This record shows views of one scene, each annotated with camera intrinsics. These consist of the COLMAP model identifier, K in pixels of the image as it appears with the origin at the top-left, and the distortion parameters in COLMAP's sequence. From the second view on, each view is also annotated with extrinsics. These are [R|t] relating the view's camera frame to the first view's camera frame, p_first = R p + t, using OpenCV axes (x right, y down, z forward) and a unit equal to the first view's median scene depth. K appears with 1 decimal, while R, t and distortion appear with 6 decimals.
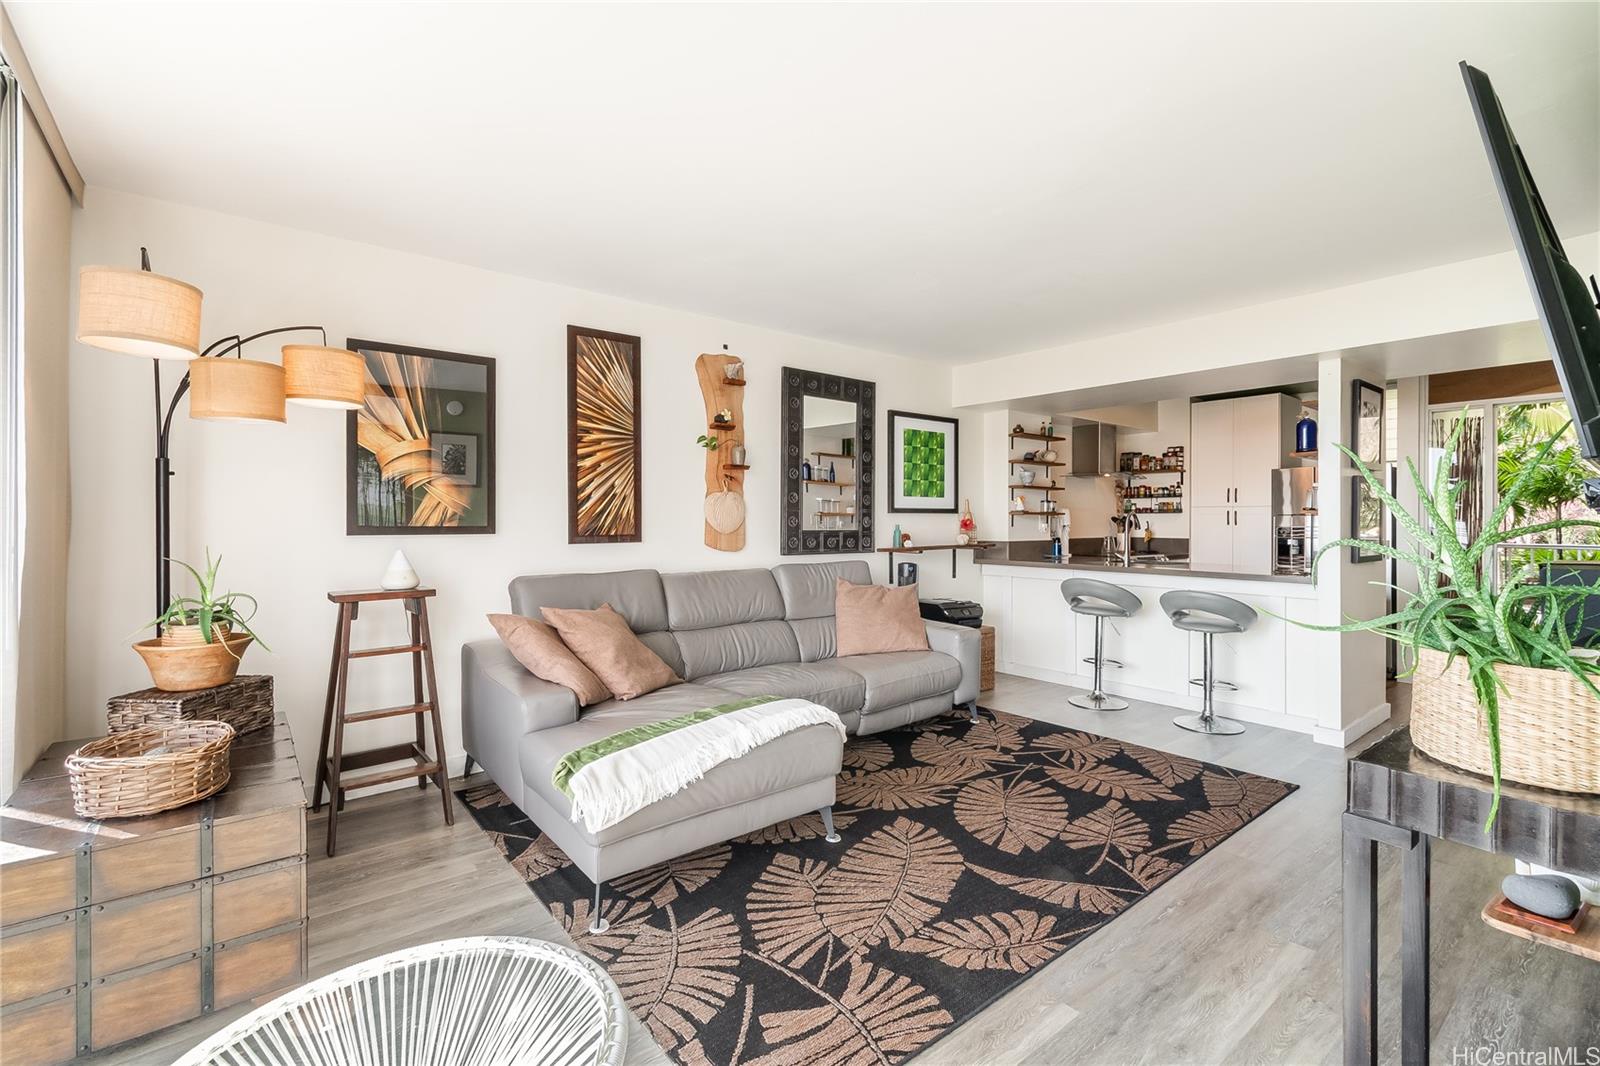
lens RADIAL K [[713.4, 0, 820.3], [0, 713.4, 520.1], [0, 0, 1]] dist [-0.001871, 0.000939]
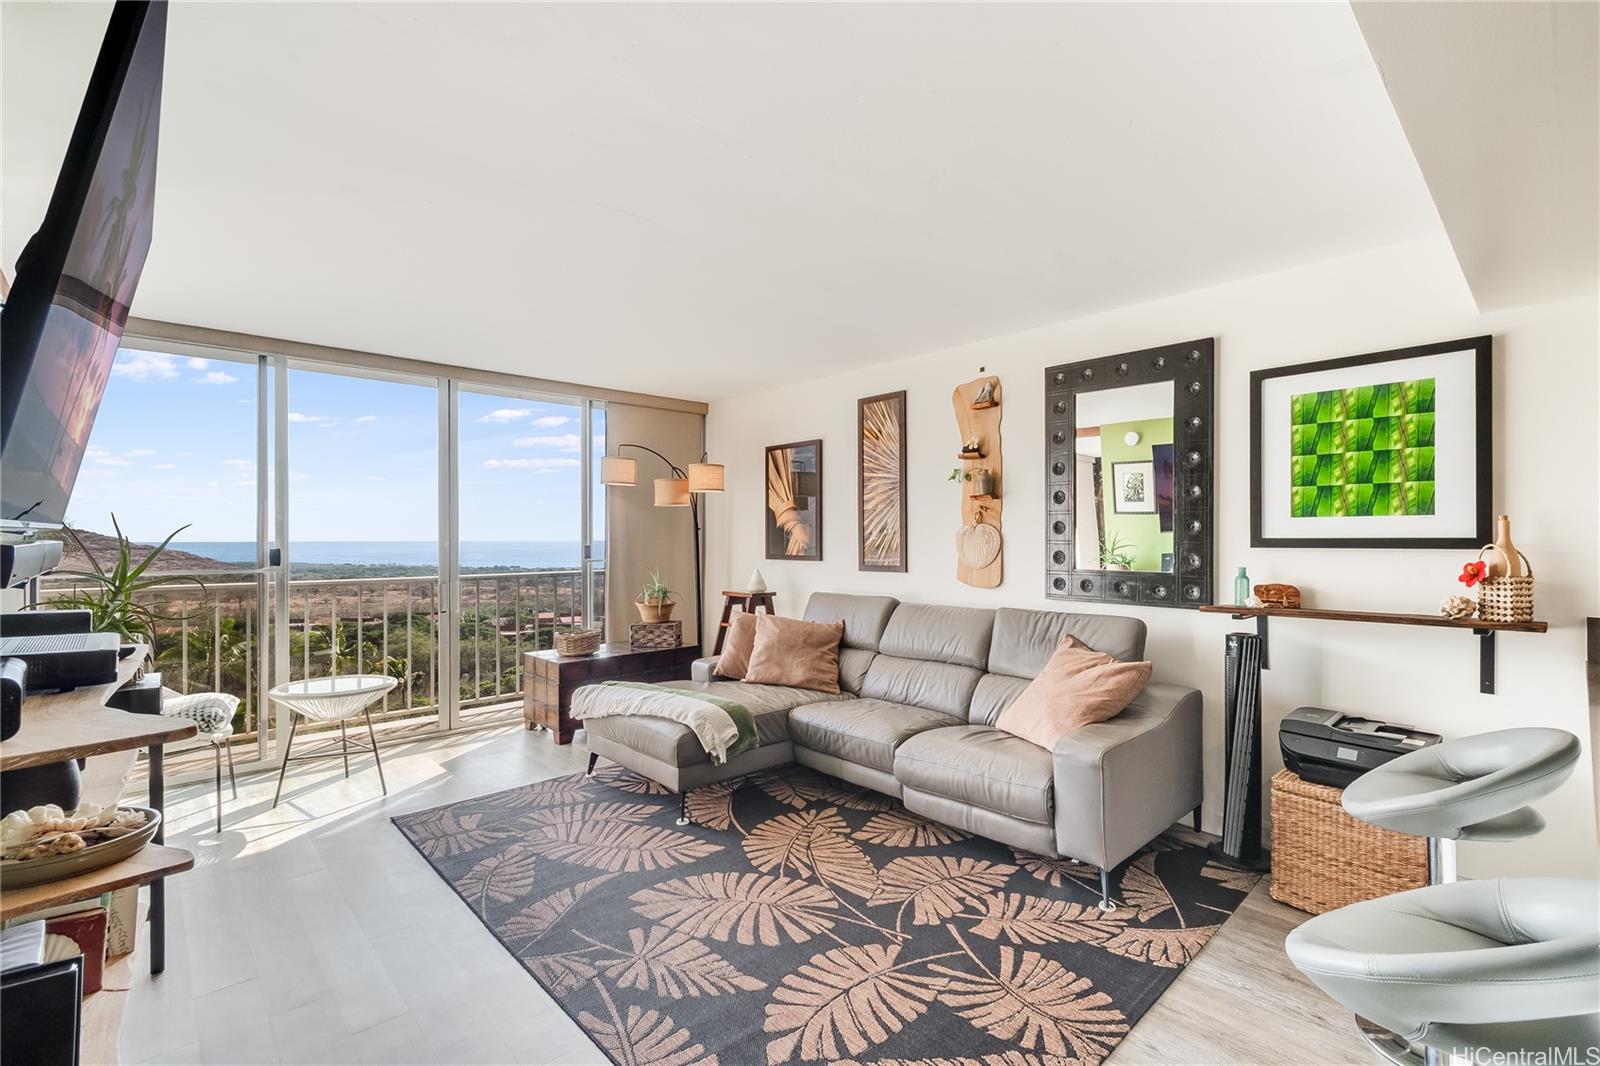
lens RADIAL K [[713.4, 0, 835.6], [0, 713.4, 535.5], [0, 0, 1]] dist [-0.001871, 0.000939]
pose [[0.085509, -0.002047, -0.996335, 0.845125], [0.002790, 0.999994, -0.001816, -0.025277], [0.996334, -0.002624, 0.085514, 0.782484]]
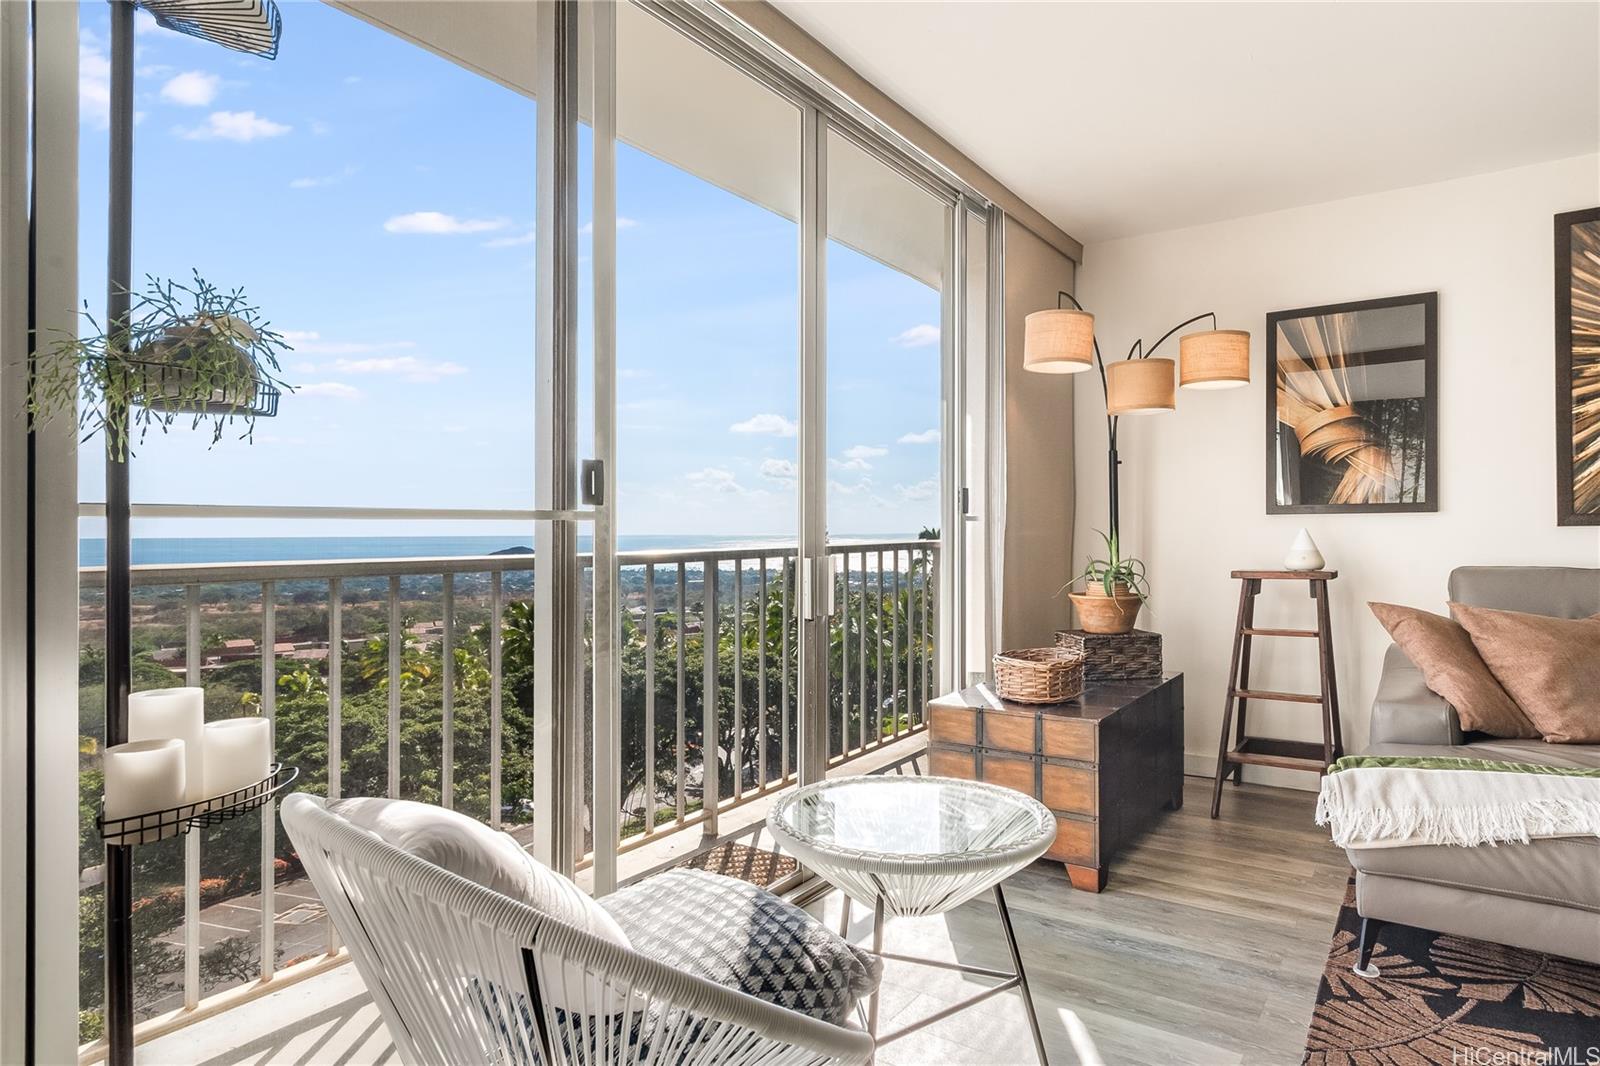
lens RADIAL K [[901.4, 0, 835.4], [0, 901.4, 513.8], [0, 0, 1]] dist [0.006086, -0.000202]
pose [[0.285337, -0.017885, -0.958260, 0.272117], [0.006659, 0.999839, -0.016678, 0.028984], [0.958404, -0.001622, 0.285410, 0.059364]]
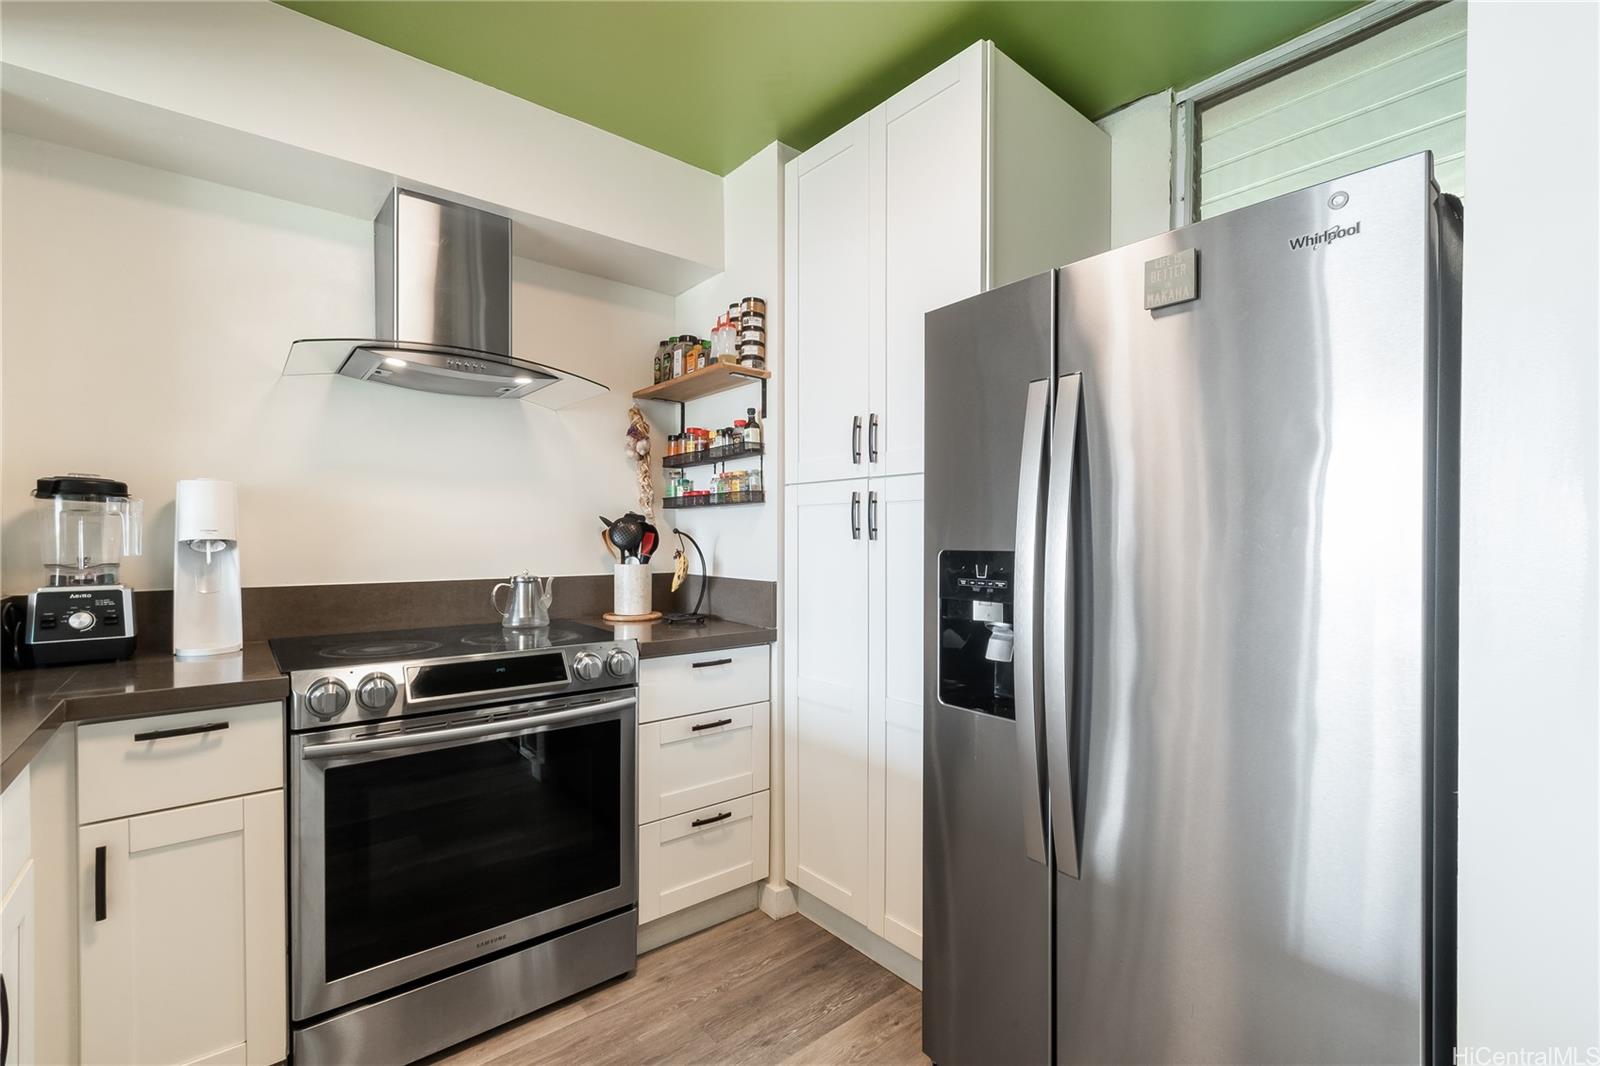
lens RADIAL K [[713.4, 0, 812.9], [0, 713.4, 545.1], [0, 0, 1]] dist [-0.001871, 0.000939]
pose [[0.999888, -0.001432, 0.014917, 0.906396], [0.001216, 0.999894, 0.014477, 0.007740], [-0.014936, -0.014457, 0.999784, 1.156786]]
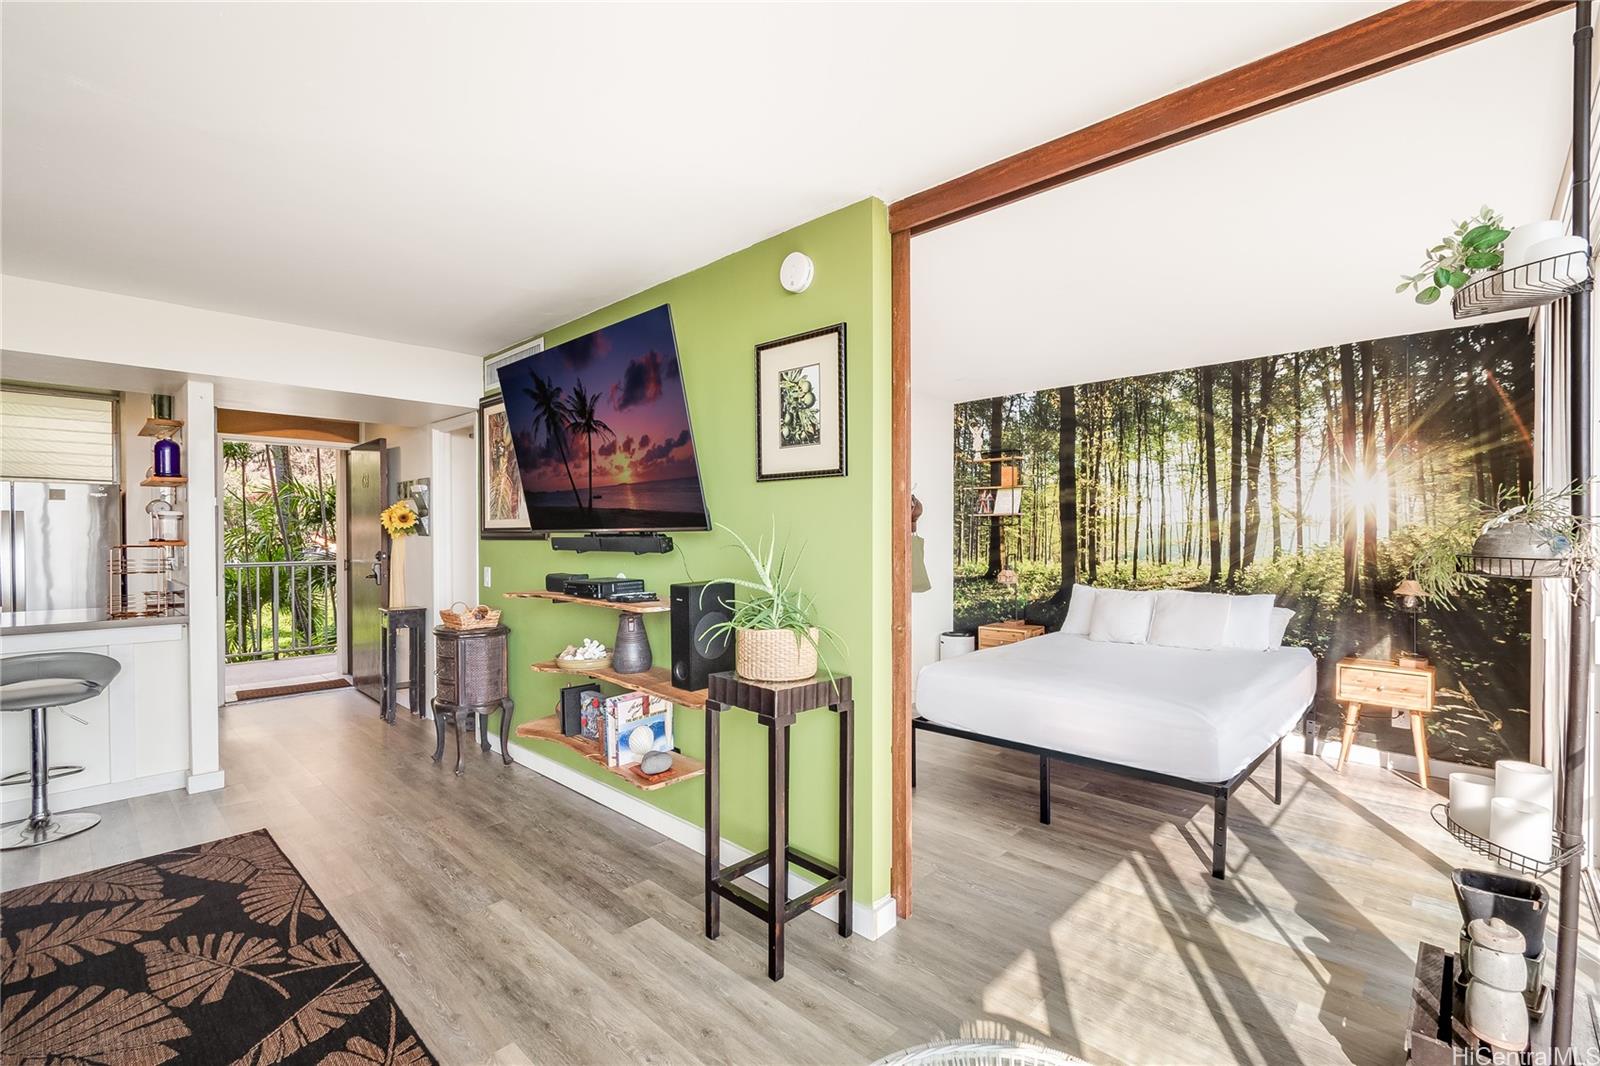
lens RADIAL K [[713.4, 0, 830.7], [0, 713.4, 527.6], [0, 0, 1]] dist [-0.001871, 0.000939]
pose [[-0.132510, -0.000868, 0.991181, -0.323511], [0.006109, 0.999980, 0.001693, -0.028687], [-0.991163, 0.006280, -0.132502, 0.295611]]
